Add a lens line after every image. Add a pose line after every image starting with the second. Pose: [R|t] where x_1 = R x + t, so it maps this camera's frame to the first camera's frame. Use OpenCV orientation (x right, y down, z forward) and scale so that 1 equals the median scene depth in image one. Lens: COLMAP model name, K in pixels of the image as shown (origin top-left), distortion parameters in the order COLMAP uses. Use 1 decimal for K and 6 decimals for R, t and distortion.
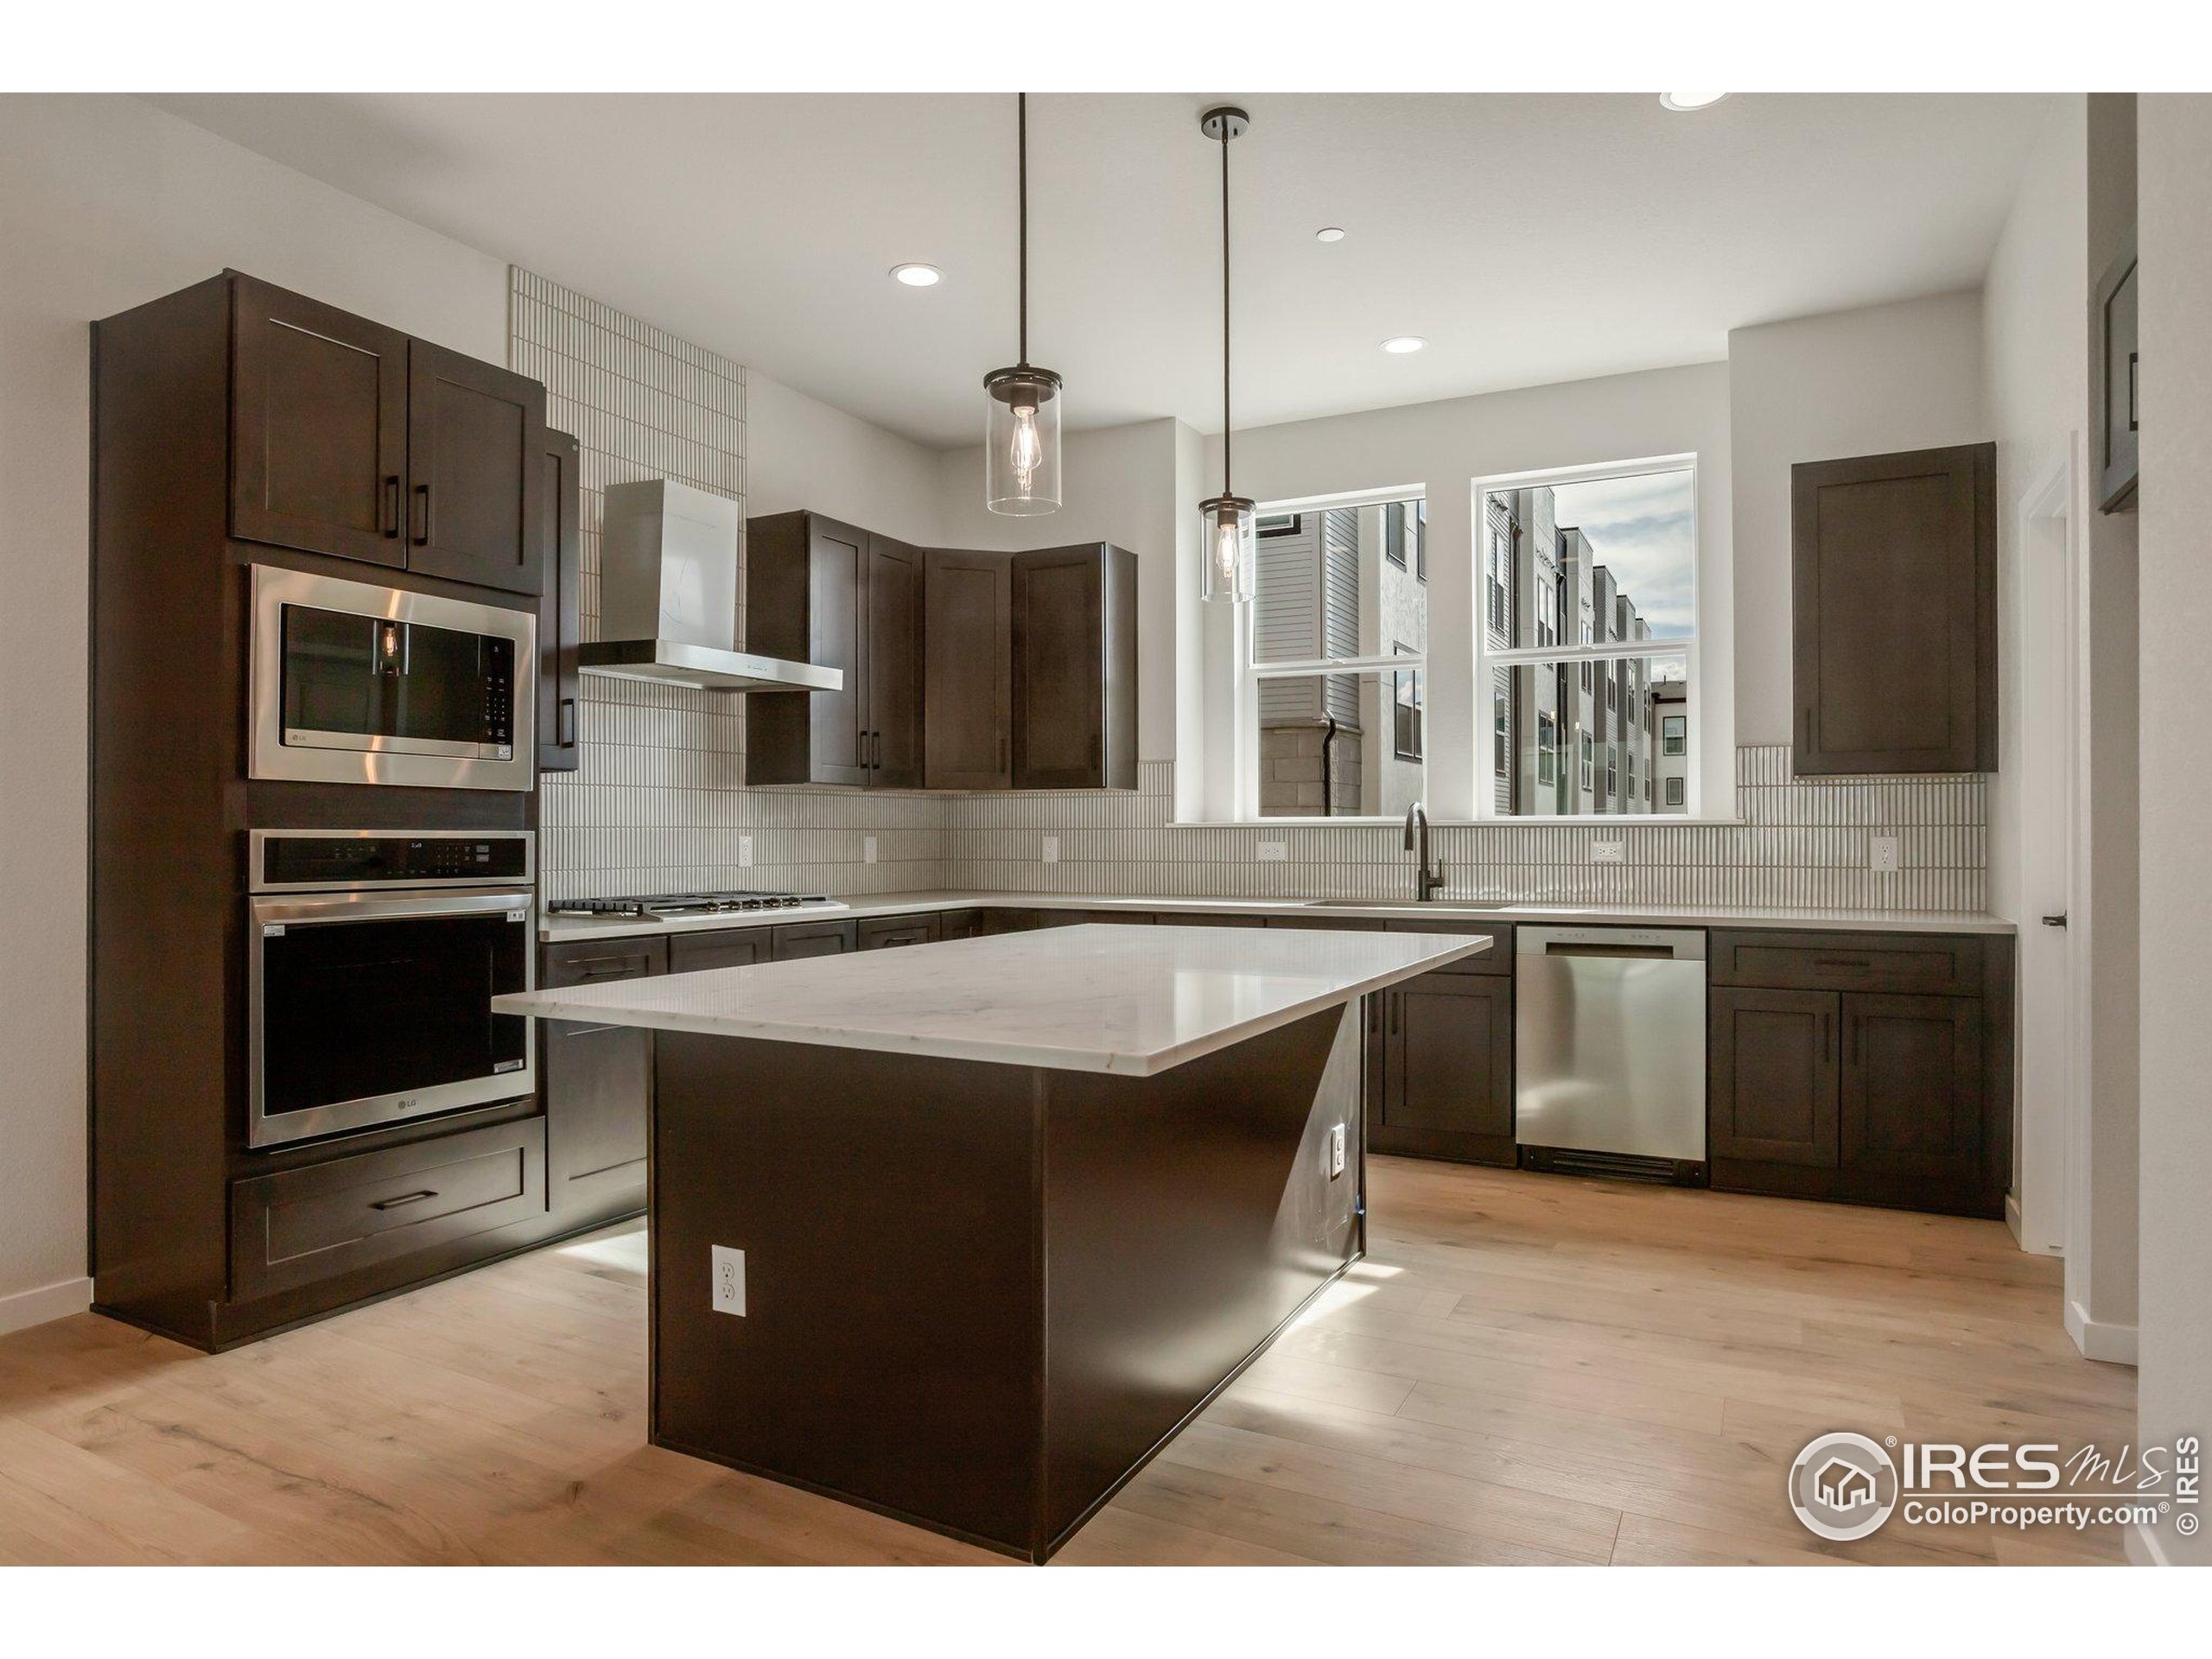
lens RADIAL K [[1293.2, 0, 1099.0], [0, 1293.2, 828.1], [0, 0, 1]] dist [-0.007251, -0.001684]
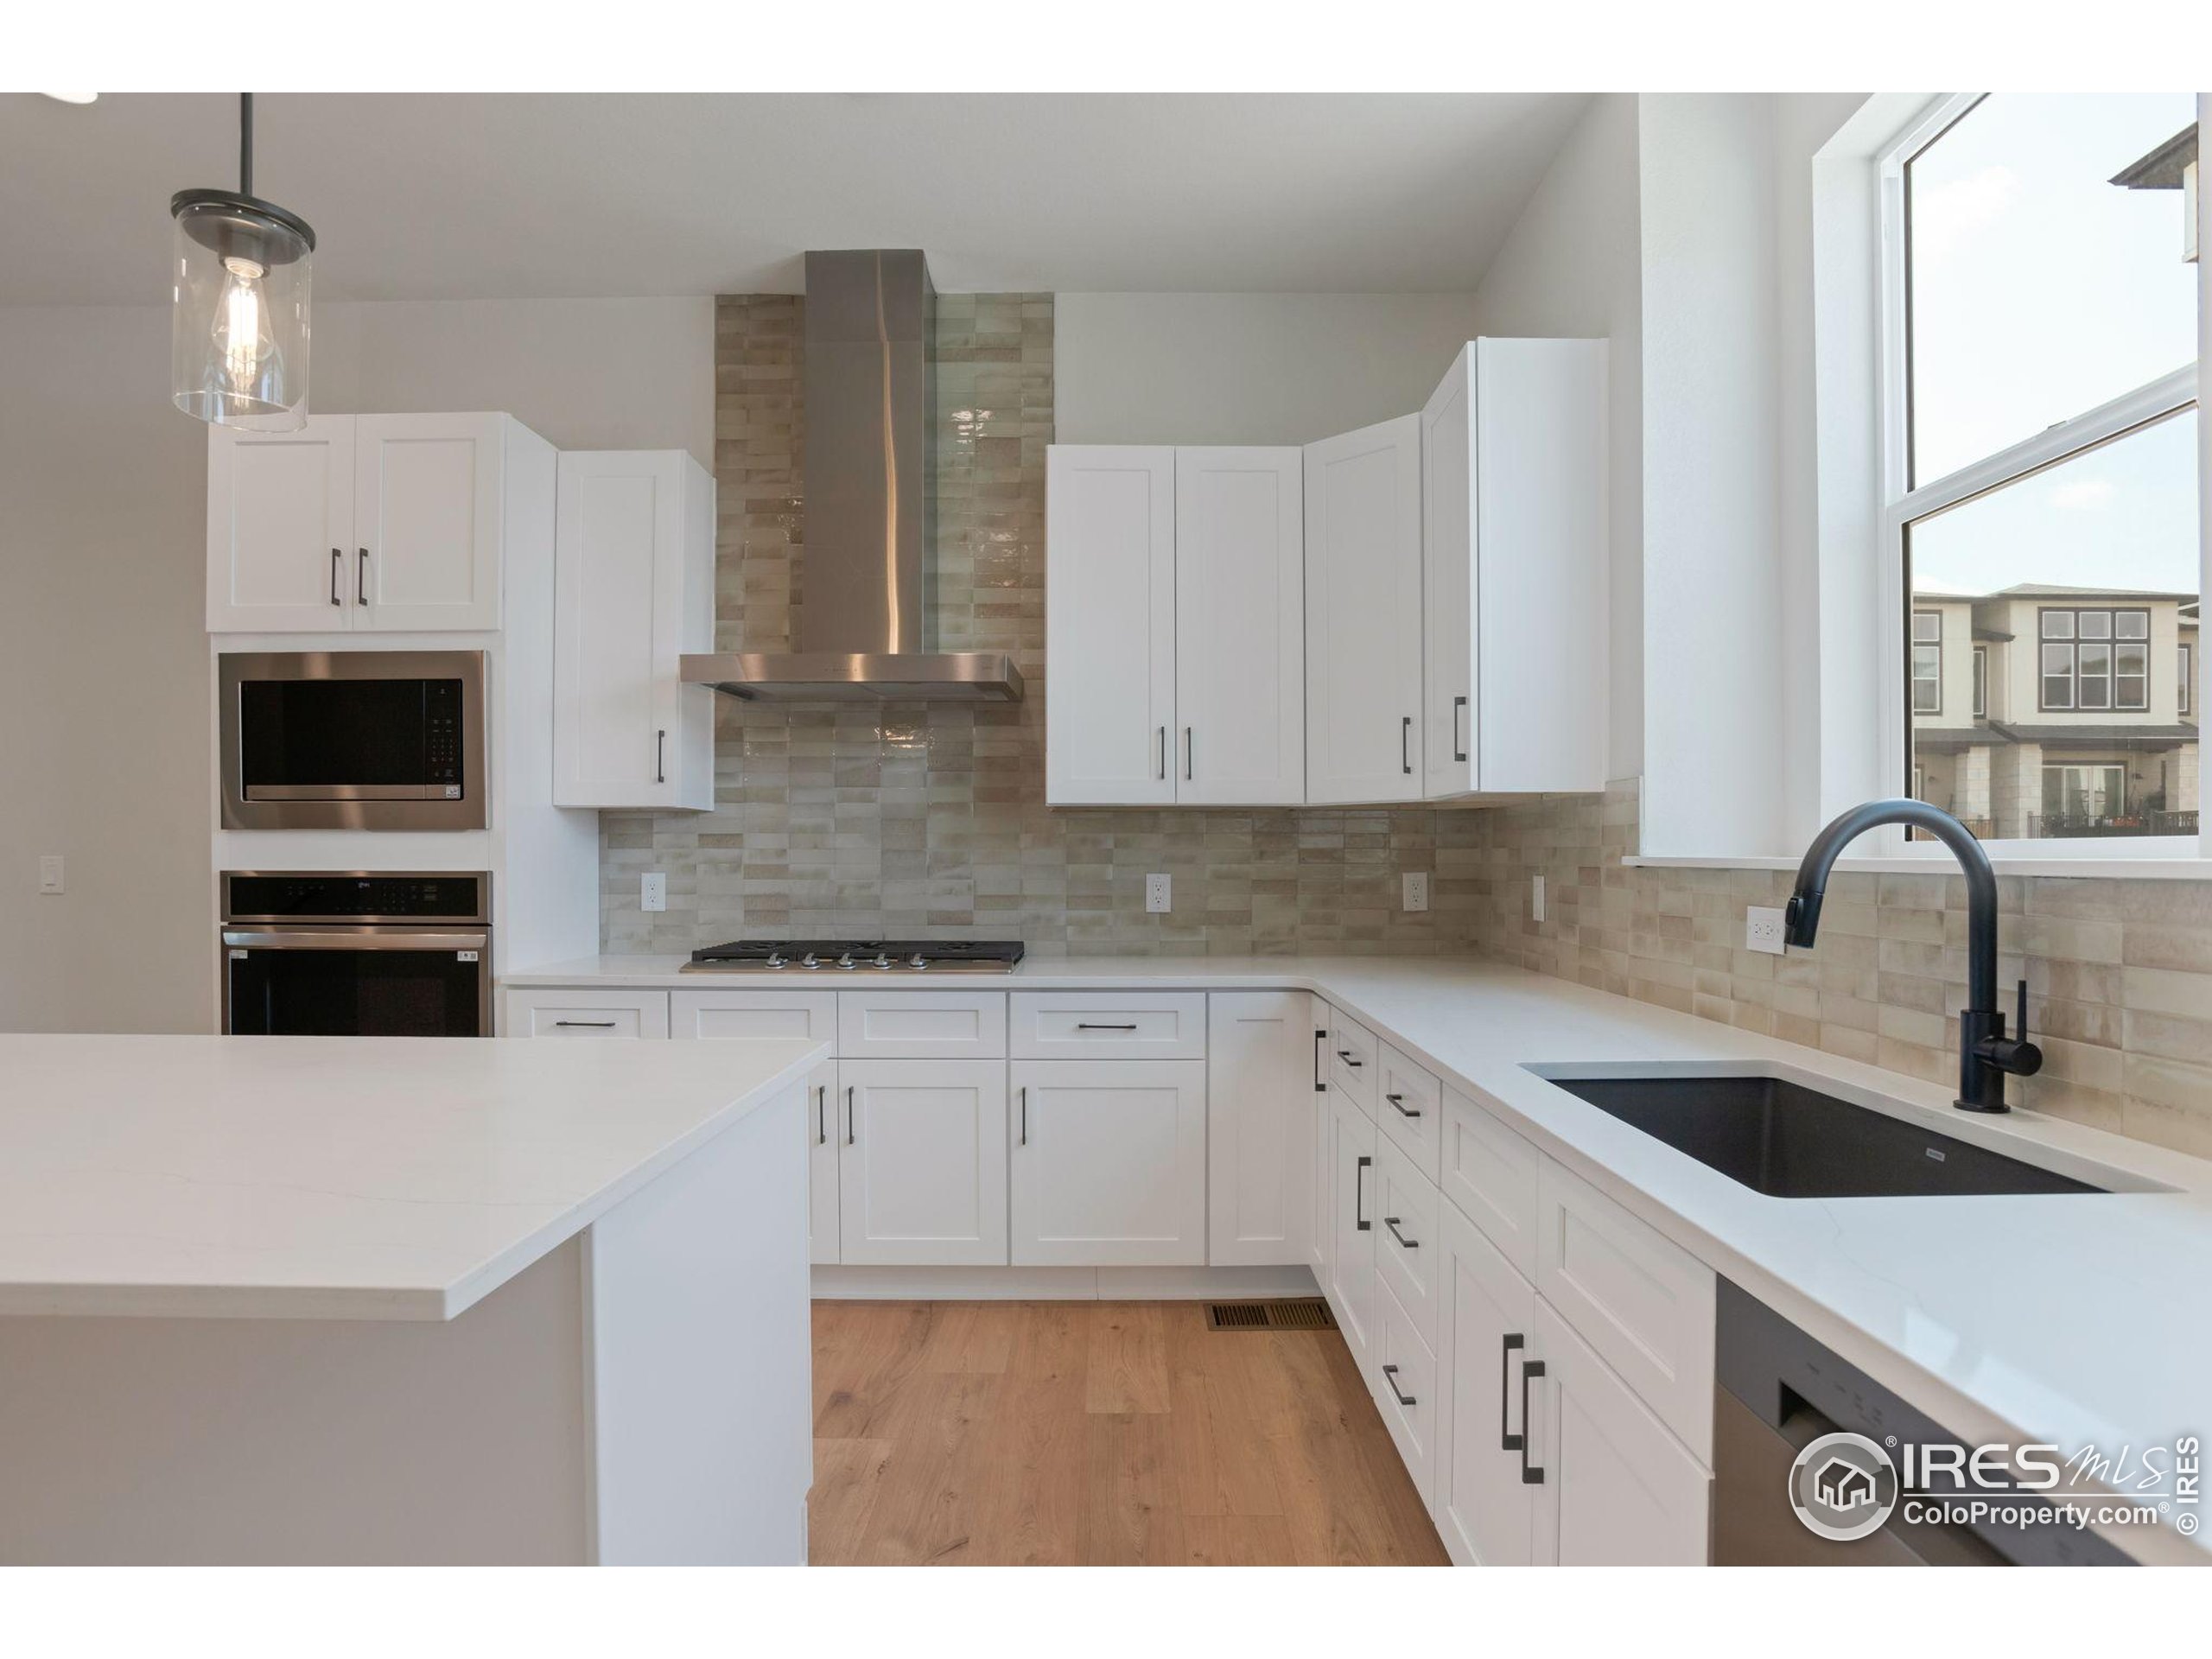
lens RADIAL K [[1293.2, 0, 1100.8], [0, 1293.2, 834.9], [0, 0, 1]] dist [-0.007251, -0.001684]
pose [[0.454522, -0.010231, -0.890677, 0.667103], [0.001042, 0.999939, -0.010954, -0.013755], [0.890735, 0.004050, 0.454505, 0.995669]]
